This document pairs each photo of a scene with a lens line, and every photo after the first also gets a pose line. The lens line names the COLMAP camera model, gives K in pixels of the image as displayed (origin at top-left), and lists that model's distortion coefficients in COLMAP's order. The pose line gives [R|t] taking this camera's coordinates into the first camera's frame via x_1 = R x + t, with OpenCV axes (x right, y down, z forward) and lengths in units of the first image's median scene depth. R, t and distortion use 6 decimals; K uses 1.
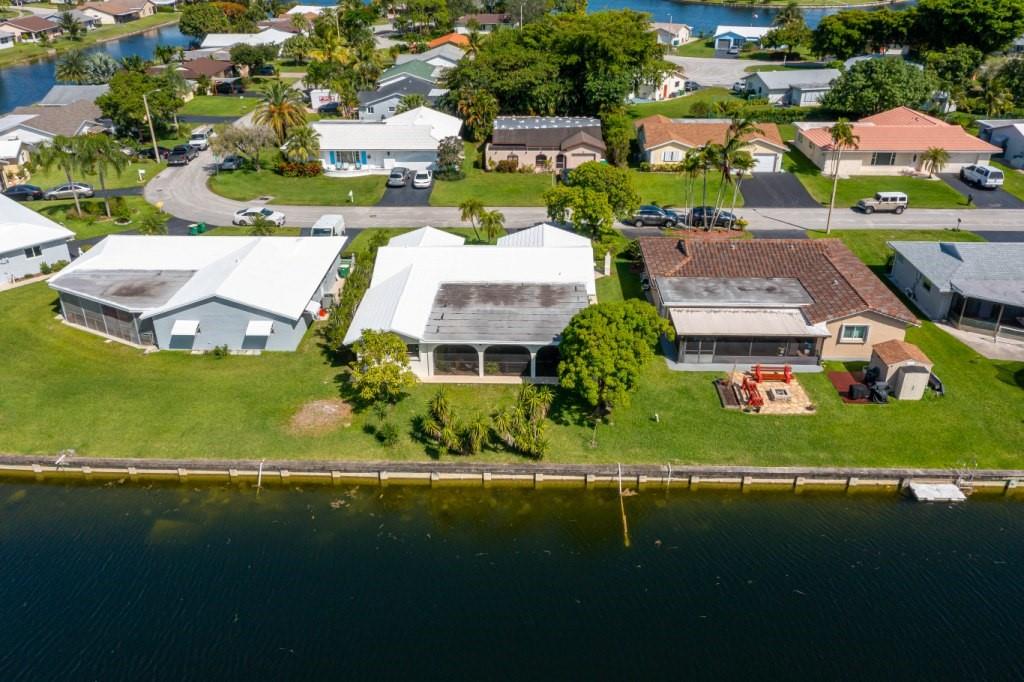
lens RADIAL K [[816.8, 0, 514.6], [0, 816.8, 345.1], [0, 0, 1]] dist [-0.006384, 0.010993]
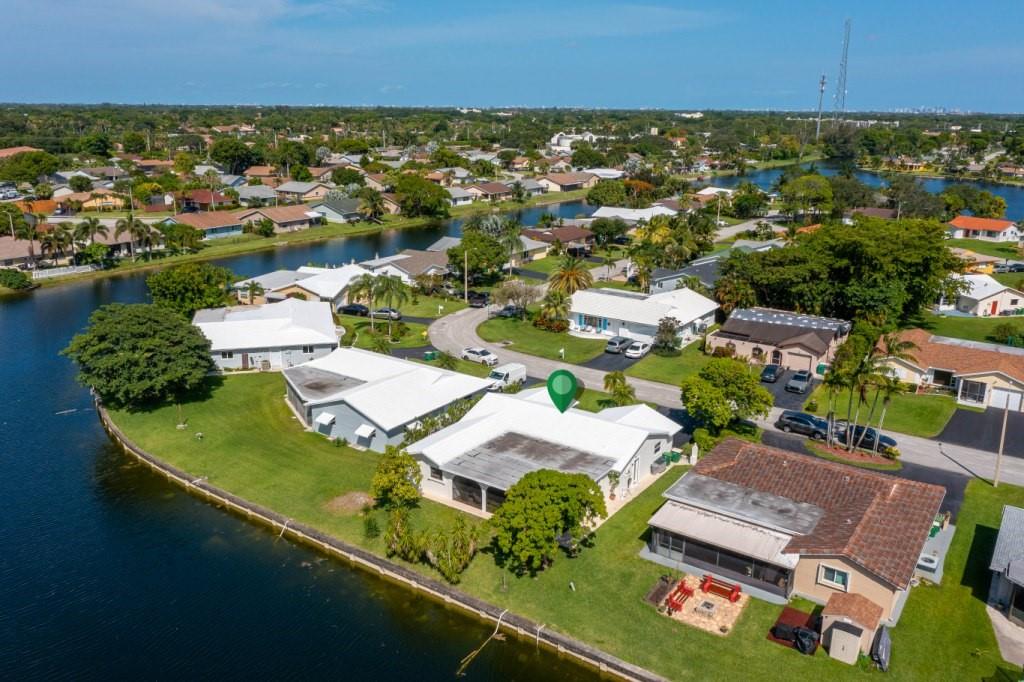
lens RADIAL K [[816.8, 0, 509.7], [0, 816.8, 342.4], [0, 0, 1]] dist [-0.006384, 0.010993]
pose [[0.835261, 0.165010, -0.524511, 0.391853], [-0.264184, 0.957025, -0.119624, -0.043839], [0.482231, 0.238484, 0.842958, -0.020243]]
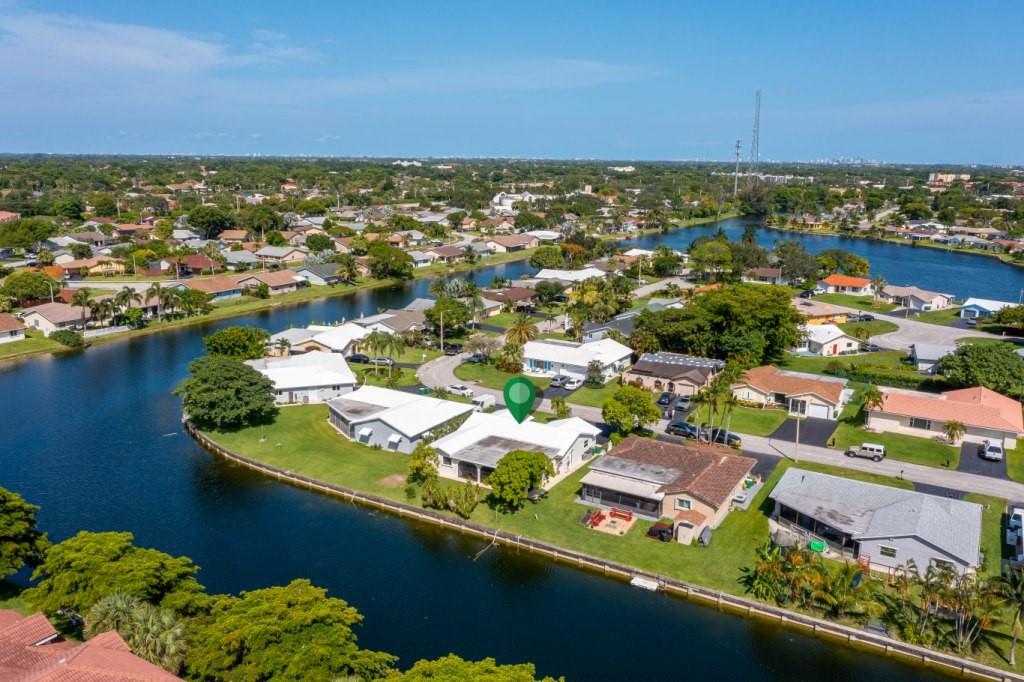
lens RADIAL K [[816.8, 0, 512.2], [0, 816.8, 338.5], [0, 0, 1]] dist [-0.006384, 0.010993]
pose [[0.875055, 0.119734, -0.468980, 0.602065], [-0.236027, 0.951469, -0.197480, 0.052554], [0.422574, 0.283497, 0.860848, -0.471463]]
